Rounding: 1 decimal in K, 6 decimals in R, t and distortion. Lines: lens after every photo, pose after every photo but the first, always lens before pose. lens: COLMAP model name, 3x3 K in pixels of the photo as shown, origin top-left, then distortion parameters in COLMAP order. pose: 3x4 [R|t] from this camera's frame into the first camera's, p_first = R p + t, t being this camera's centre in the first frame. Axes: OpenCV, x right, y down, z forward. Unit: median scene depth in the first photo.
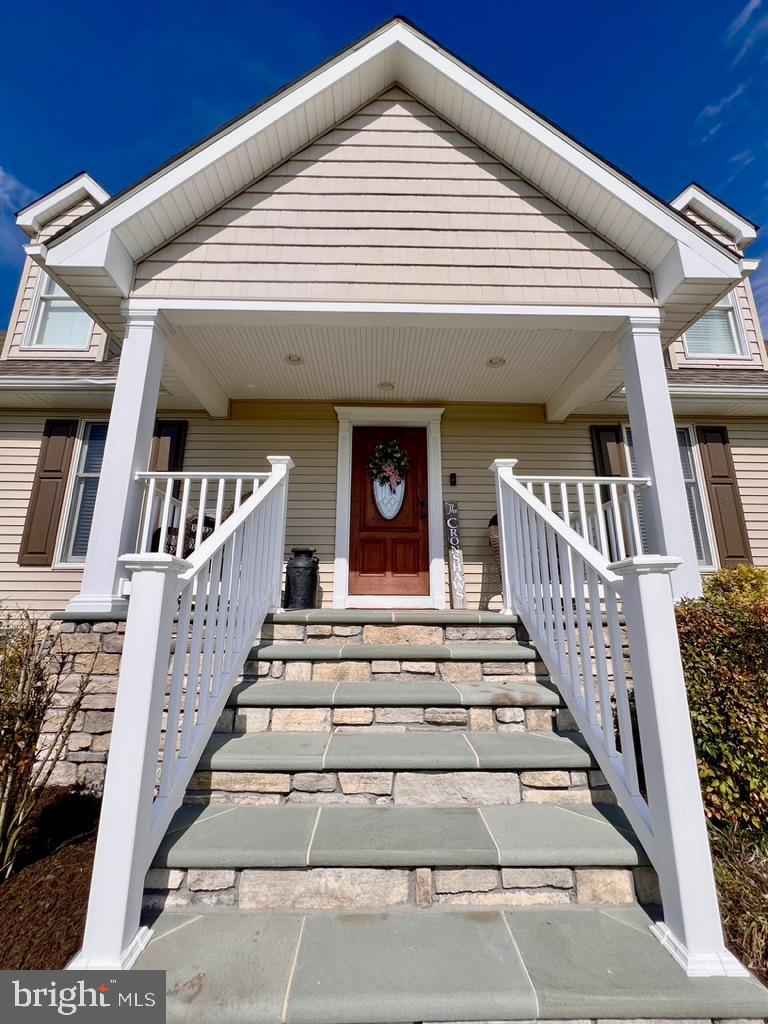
lens RADIAL K [[408.8, 0, 386.0], [0, 408.8, 507.0], [0, 0, 1]] dist [-0.002037, 0.000106]
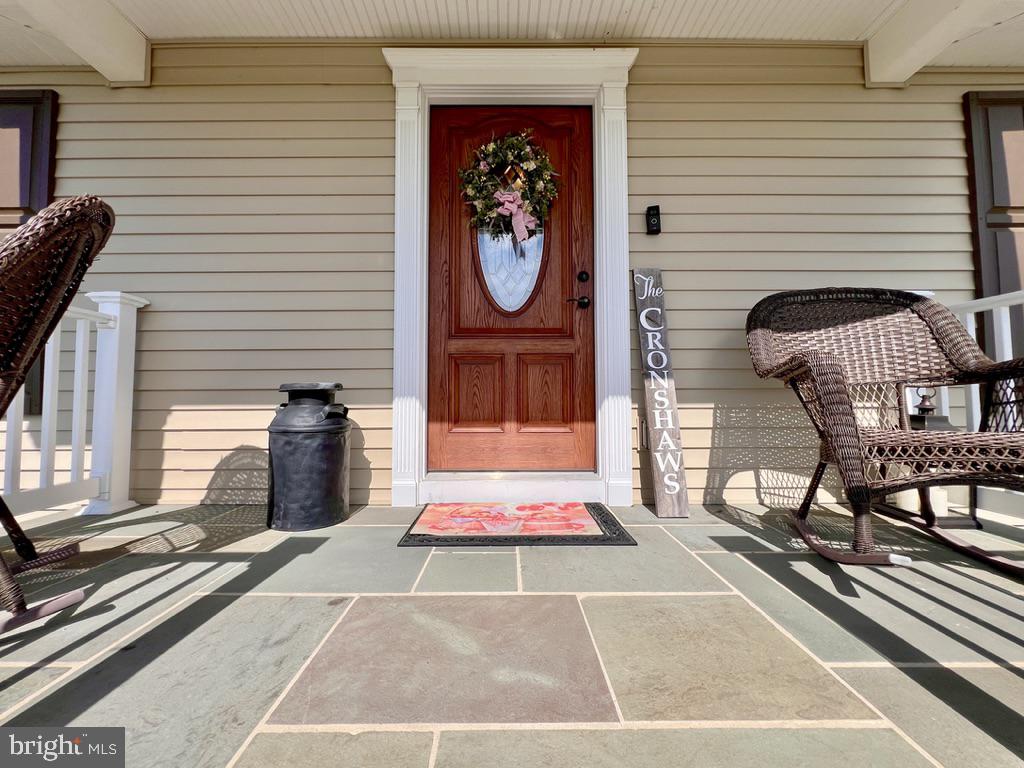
lens RADIAL K [[408.8, 0, 506.3], [0, 408.8, 373.7], [0, 0, 1]] dist [-0.002037, 0.000106]
pose [[0.999922, -0.007420, -0.009997, 0.006225], [0.009084, 0.983934, 0.178301, 0.016302], [0.008513, -0.178378, 0.983925, 0.528841]]
